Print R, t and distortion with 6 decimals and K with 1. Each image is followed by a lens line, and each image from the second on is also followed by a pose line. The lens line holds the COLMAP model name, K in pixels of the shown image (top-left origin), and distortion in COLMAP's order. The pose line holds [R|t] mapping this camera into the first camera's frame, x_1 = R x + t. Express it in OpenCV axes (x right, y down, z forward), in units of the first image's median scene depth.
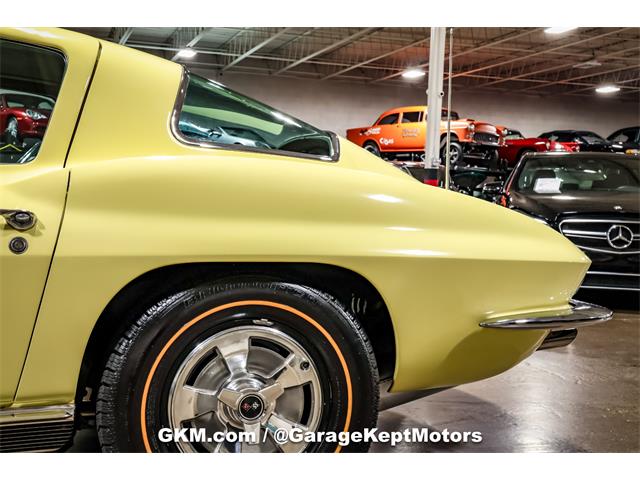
lens RADIAL K [[877.9, 0, 335.8], [0, 877.9, 239.6], [0, 0, 1]] dist [0.106562, 0.076525]
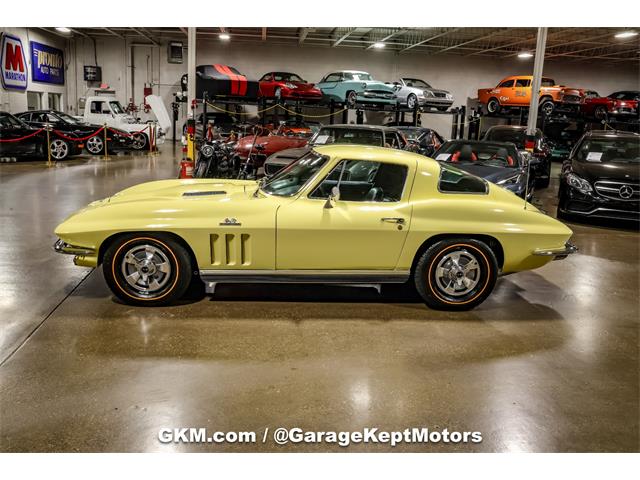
lens RADIAL K [[715.8, 0, 320.0], [0, 715.8, 240.0], [0, 0, 1]] dist [0.003884, 0.032615]
pose [[0.982977, 0.051775, -0.176282, -0.053170], [-0.022340, 0.986035, 0.165033, -0.142269], [0.182365, -0.158285, 0.970407, -0.647532]]
